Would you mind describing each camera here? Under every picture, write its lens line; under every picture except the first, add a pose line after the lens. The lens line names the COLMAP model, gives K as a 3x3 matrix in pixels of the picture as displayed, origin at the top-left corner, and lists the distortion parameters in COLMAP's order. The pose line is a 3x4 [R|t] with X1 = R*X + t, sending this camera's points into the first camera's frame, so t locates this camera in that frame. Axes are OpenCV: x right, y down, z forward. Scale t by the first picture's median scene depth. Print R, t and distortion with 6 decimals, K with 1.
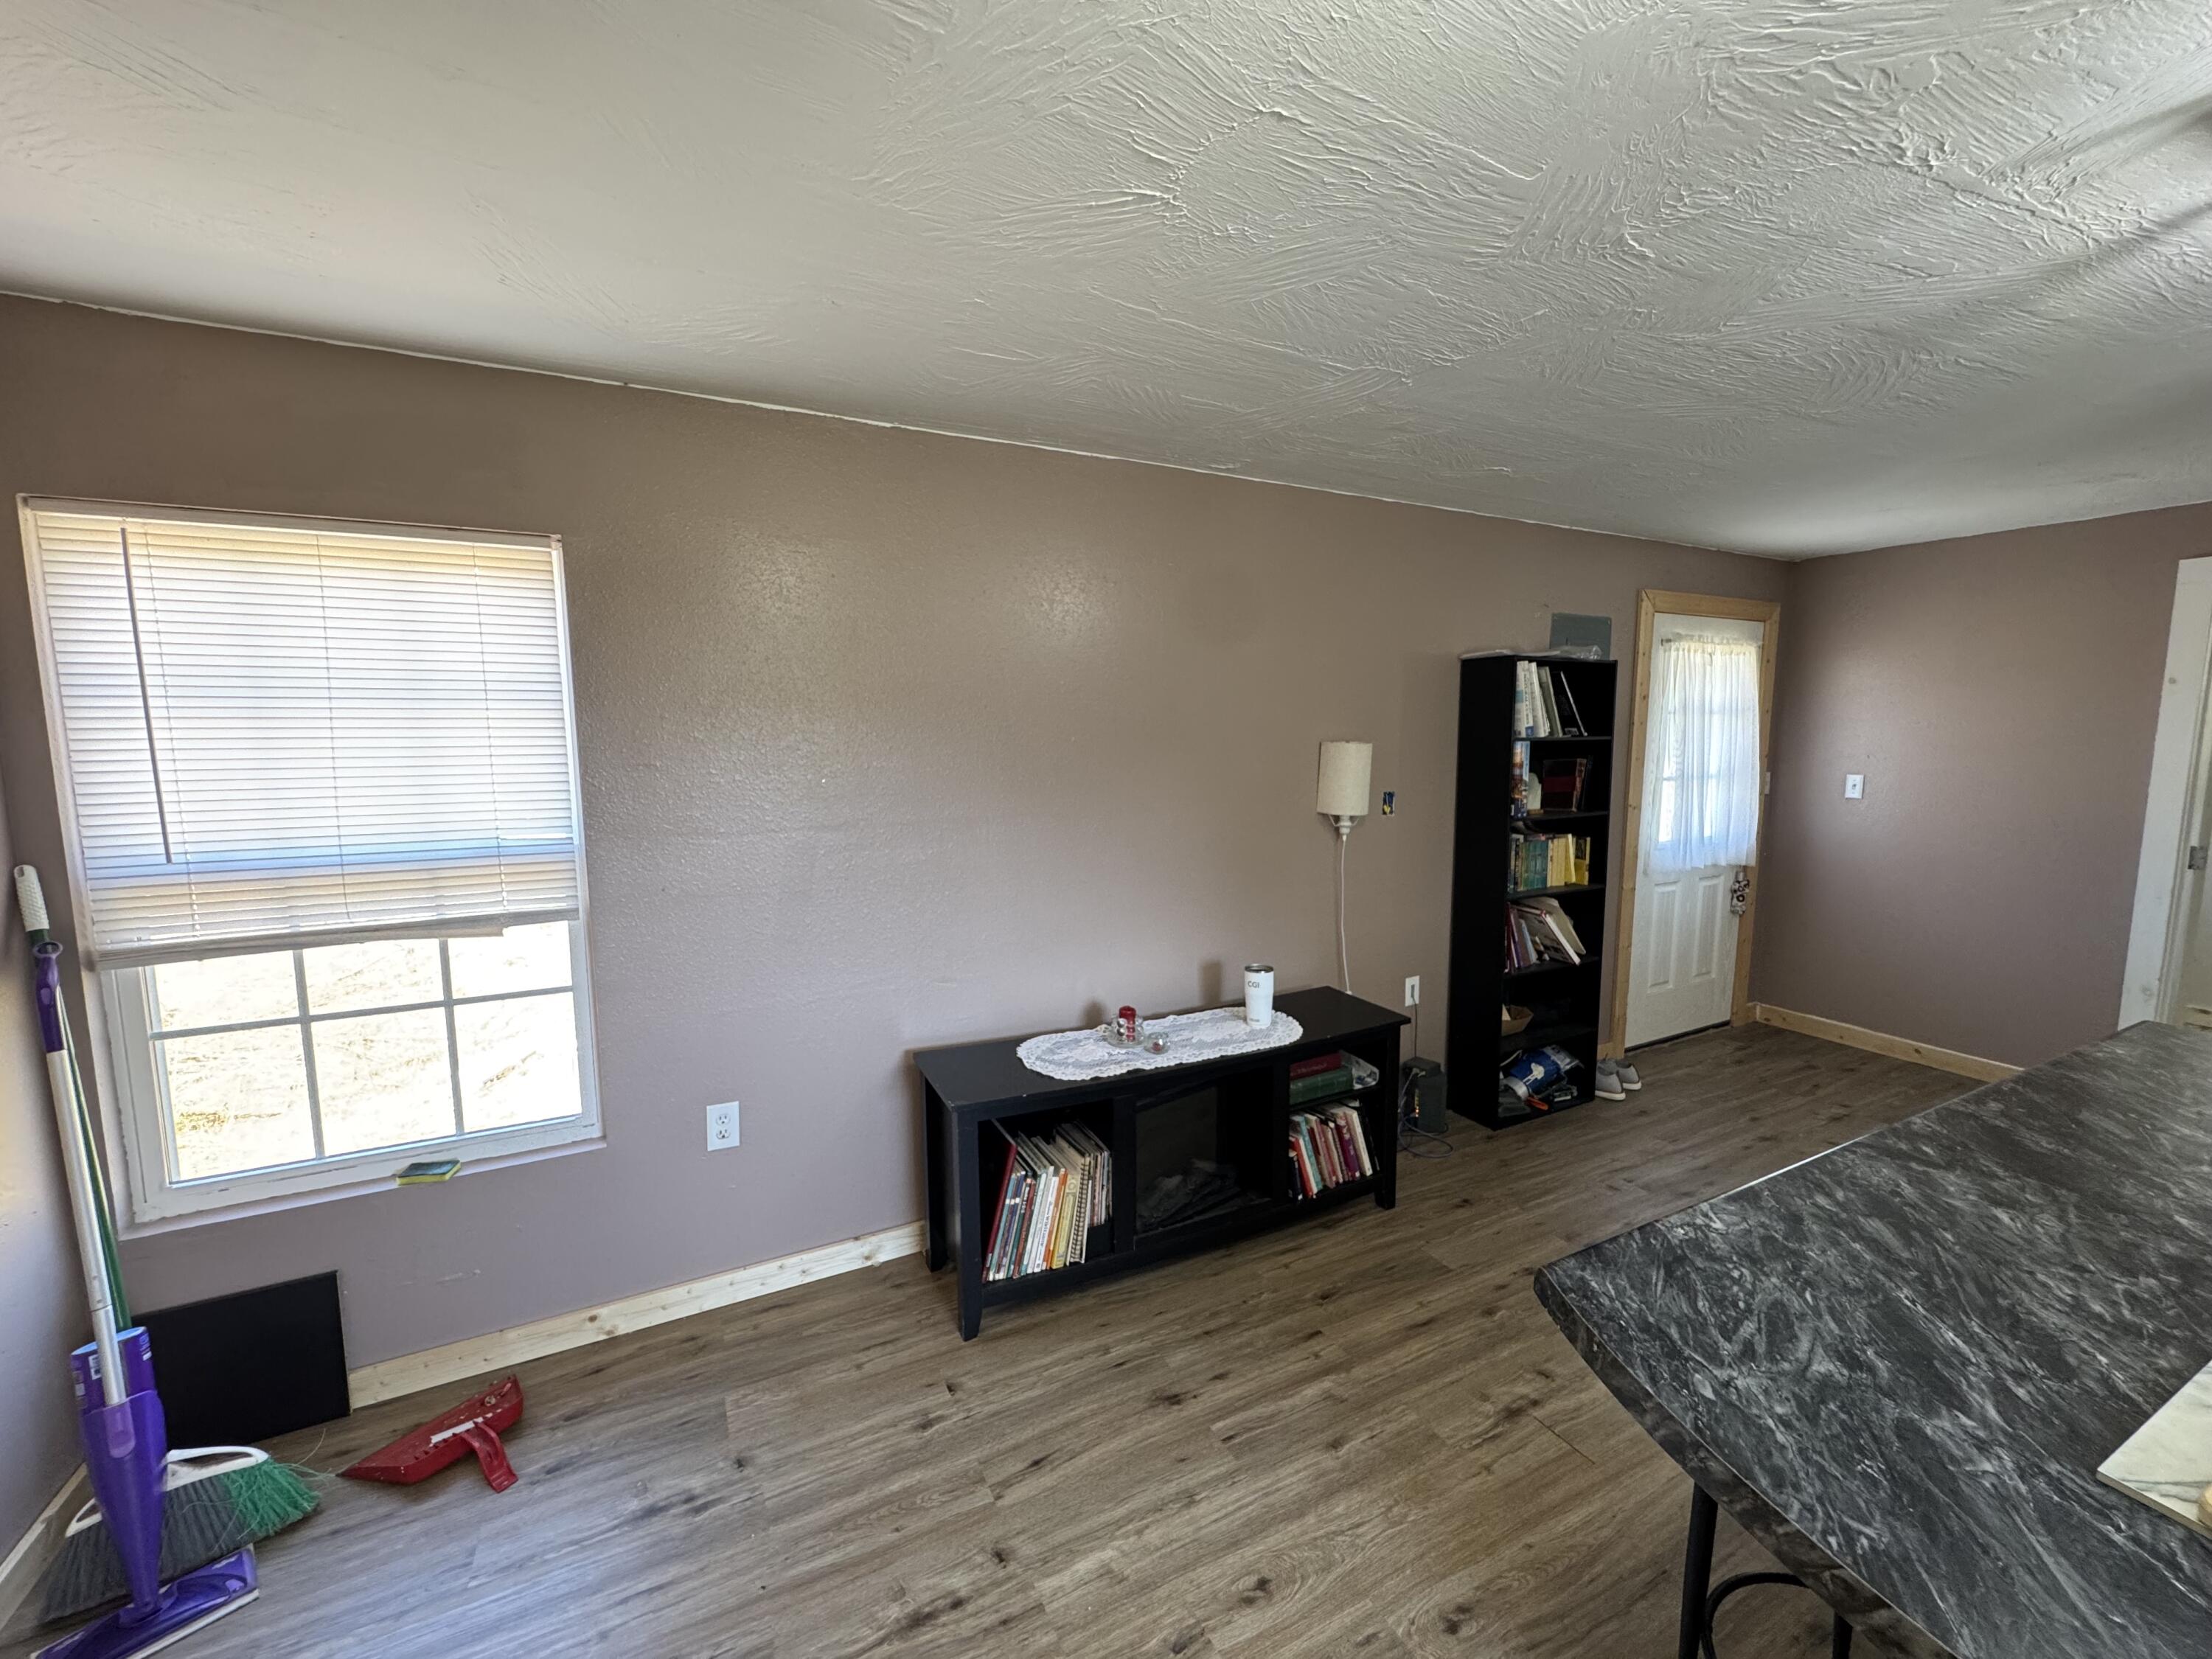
lens RADIAL K [[883.0, 0, 1105.9], [0, 883.0, 828.9], [0, 0, 1]] dist [-0.001985, -0.000097]
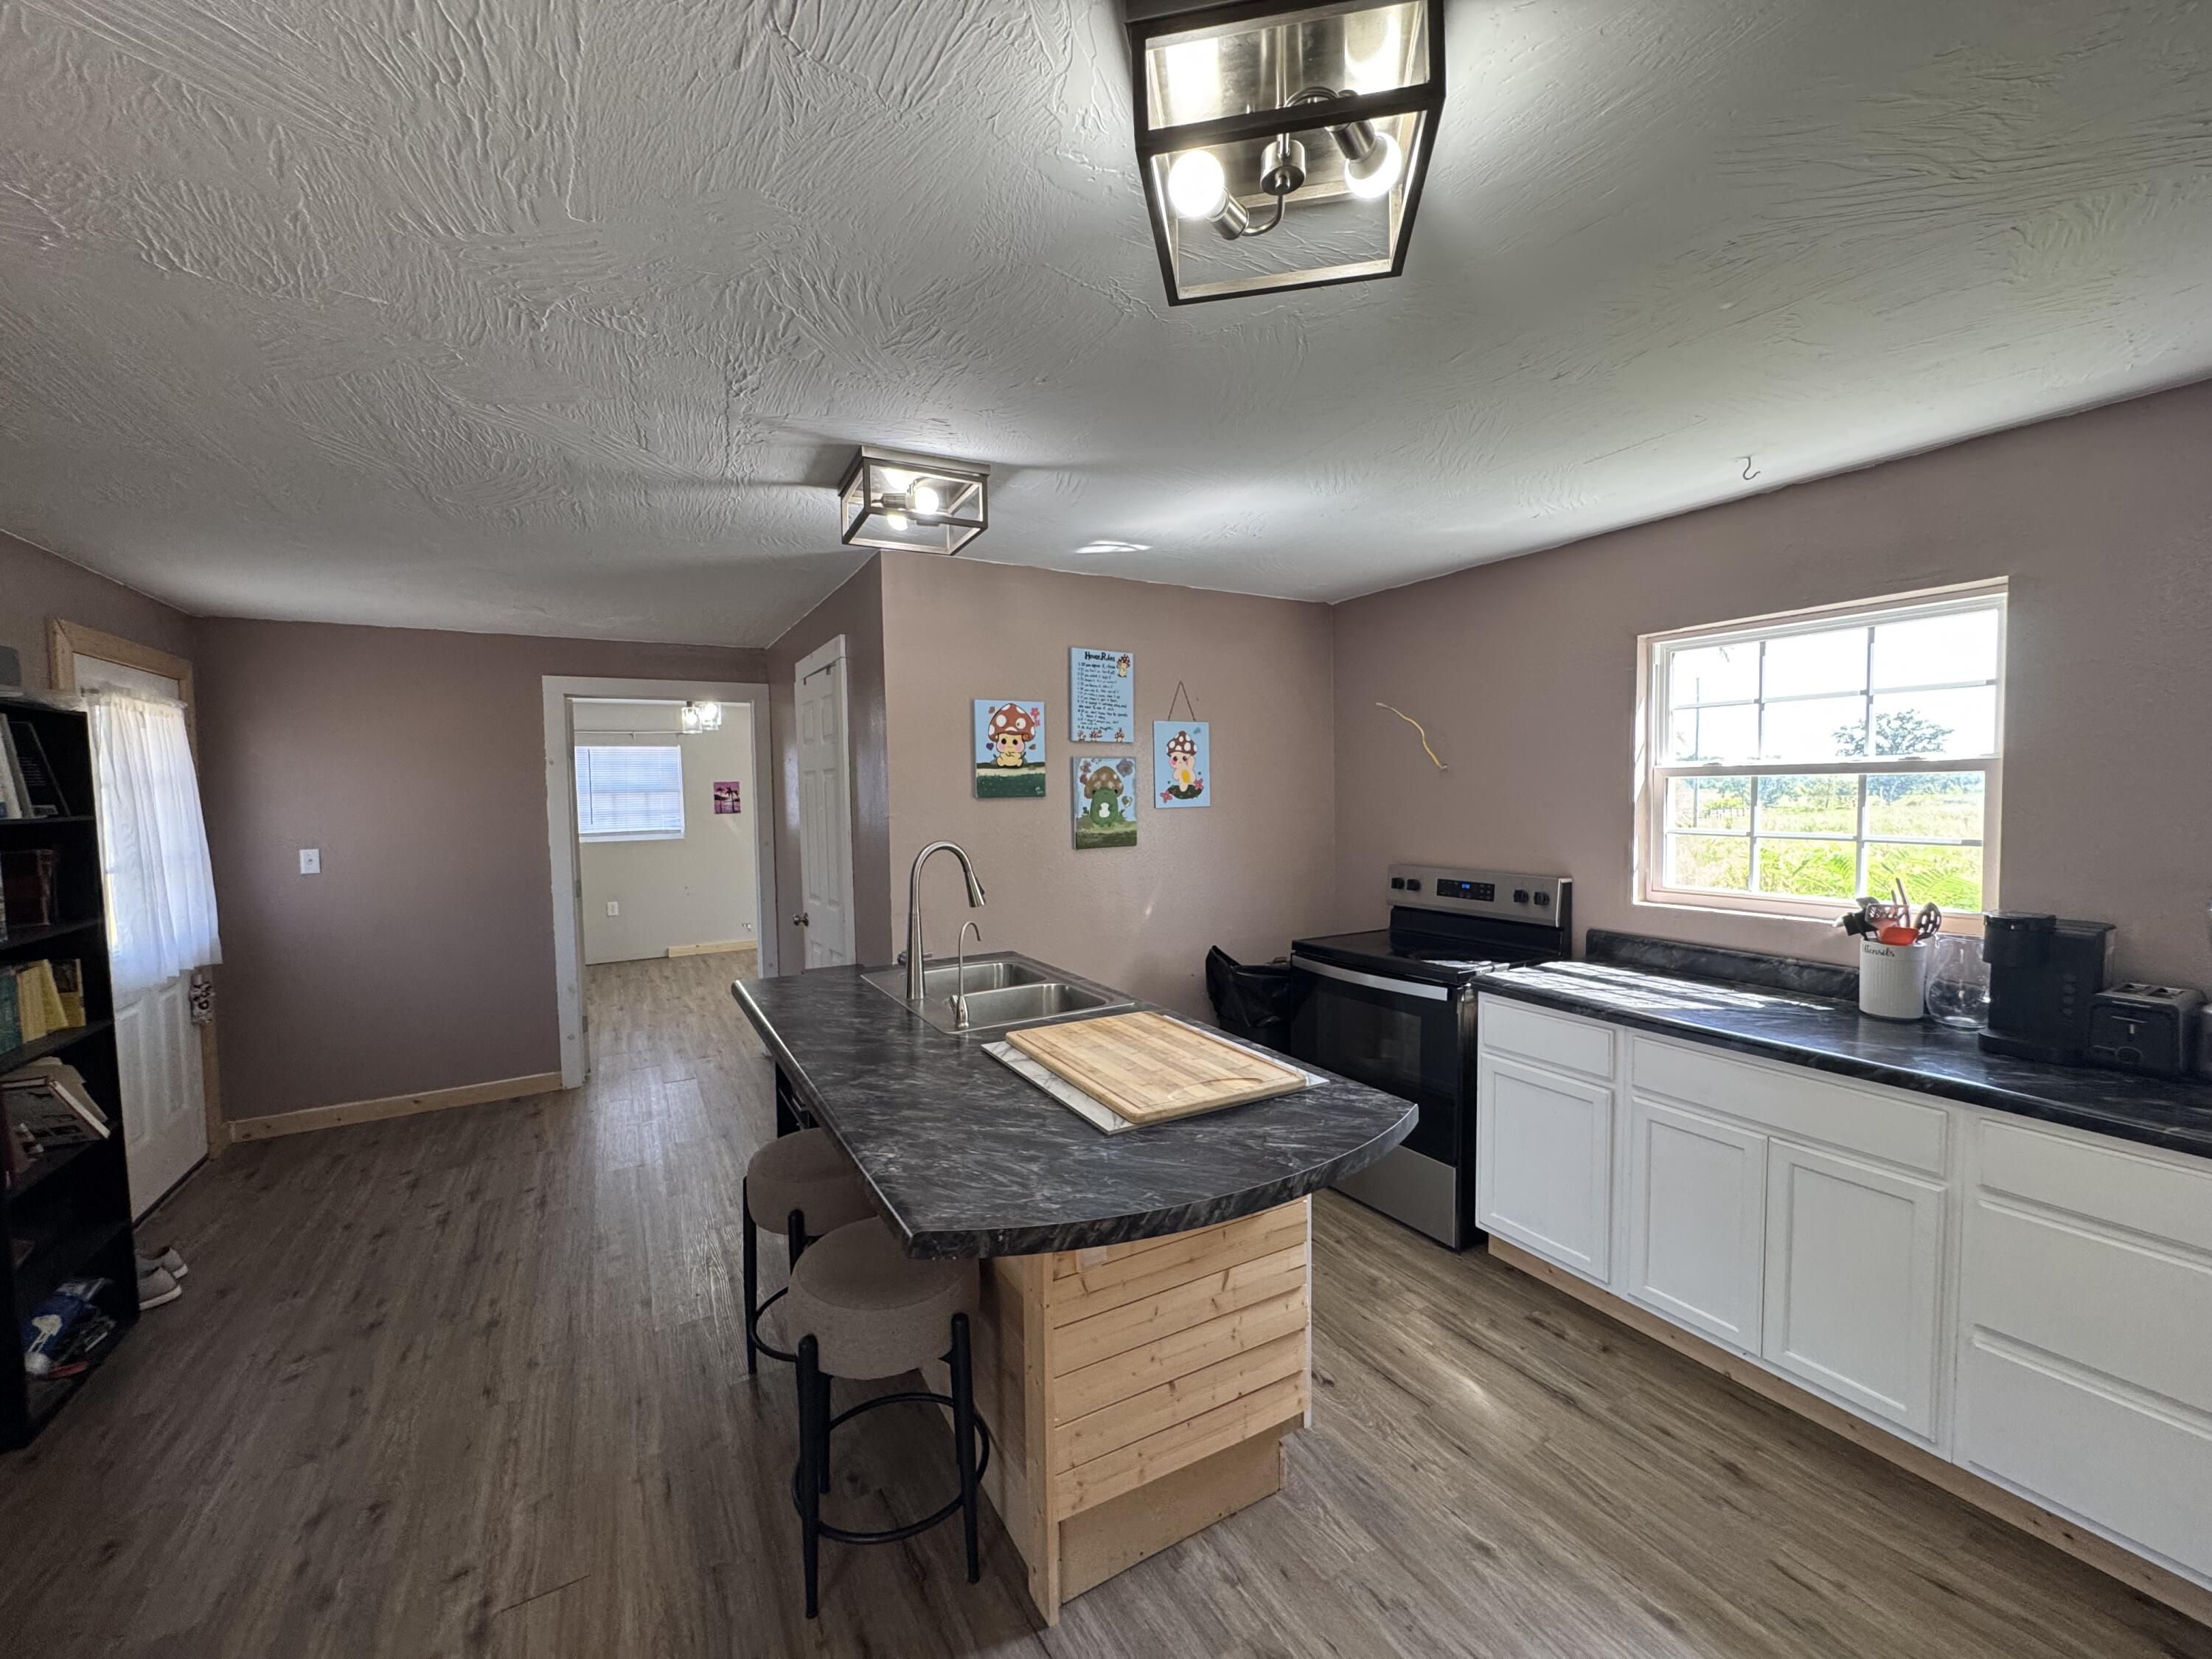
lens RADIAL K [[886.9, 0, 1100.8], [0, 886.9, 827.4], [0, 0, 1]] dist [0.000489, 0.000035]
pose [[-0.049966, -0.042377, 0.997852, -0.196174], [0.133531, 0.989846, 0.048723, -0.019722], [-0.989784, 0.135679, -0.043800, 0.207365]]
